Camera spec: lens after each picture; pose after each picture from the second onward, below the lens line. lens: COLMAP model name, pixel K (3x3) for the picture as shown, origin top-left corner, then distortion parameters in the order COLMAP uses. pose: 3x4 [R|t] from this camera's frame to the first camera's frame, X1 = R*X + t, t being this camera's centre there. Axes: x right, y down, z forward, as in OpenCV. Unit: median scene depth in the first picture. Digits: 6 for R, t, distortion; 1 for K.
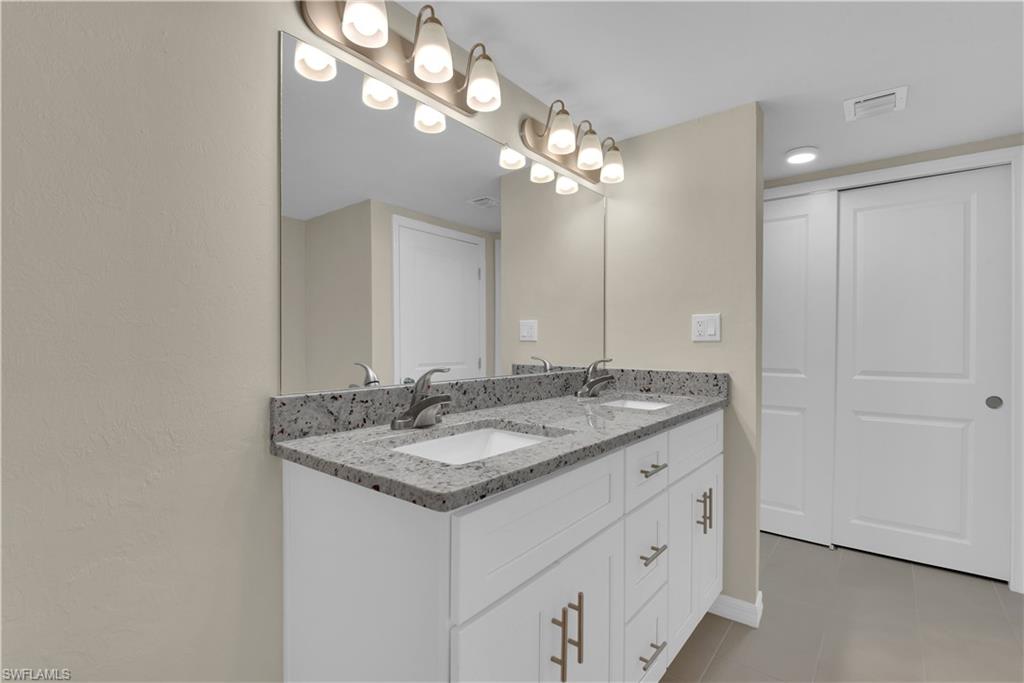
lens RADIAL K [[467.7, 0, 514.4], [0, 467.7, 342.0], [0, 0, 1]] dist [0.018009, -0.020554]
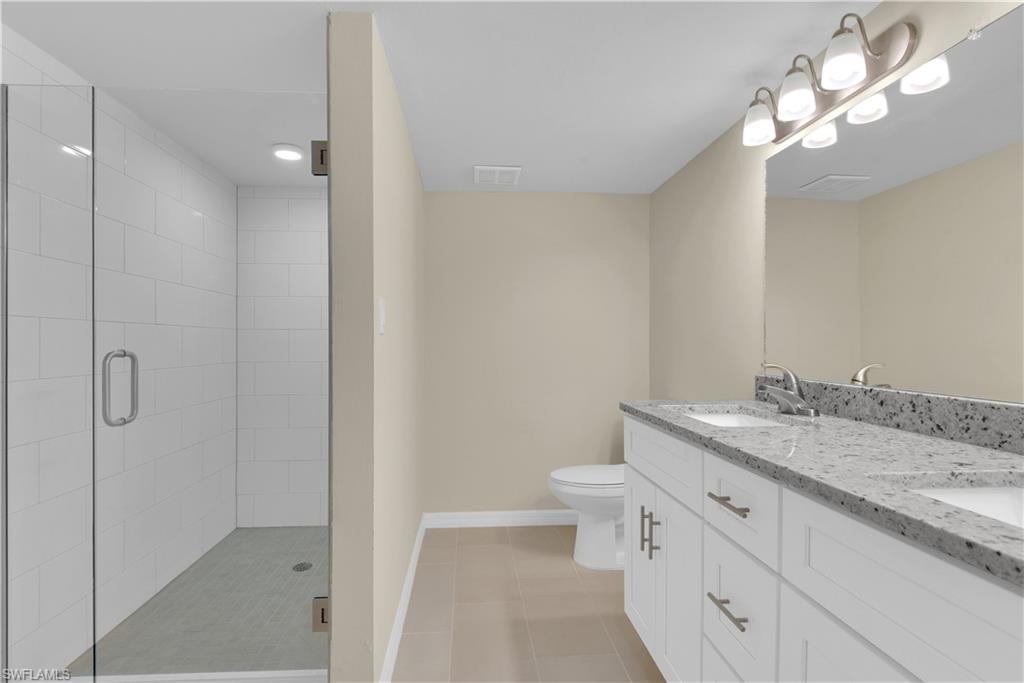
lens RADIAL K [[467.7, 0, 514.4], [0, 467.7, 342.0], [0, 0, 1]] dist [0.018009, -0.020554]
pose [[-0.720885, -0.007157, -0.693018, 1.136543], [-0.005613, 0.999974, -0.004489, 0.004373], [0.693032, 0.000654, -0.720906, 1.345984]]
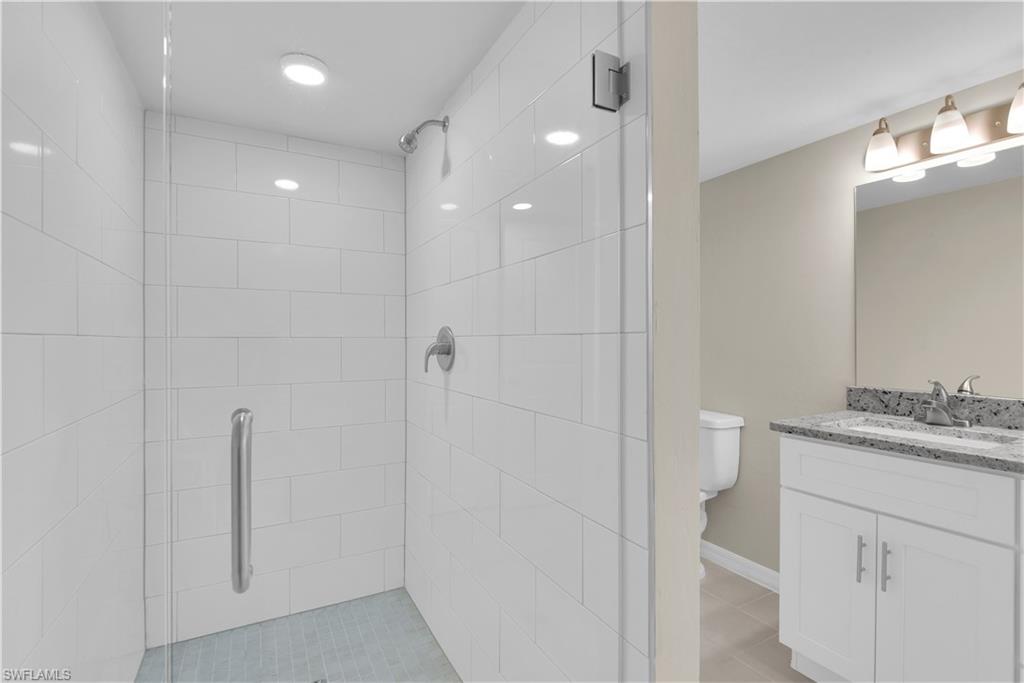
lens RADIAL K [[467.7, 0, 514.4], [0, 467.7, 342.0], [0, 0, 1]] dist [0.018009, -0.020554]
pose [[-0.373819, 0.002299, -0.927499, 1.419839], [-0.002212, 0.999992, 0.003370, -0.051112], [0.927499, 0.003312, -0.373811, 0.378262]]
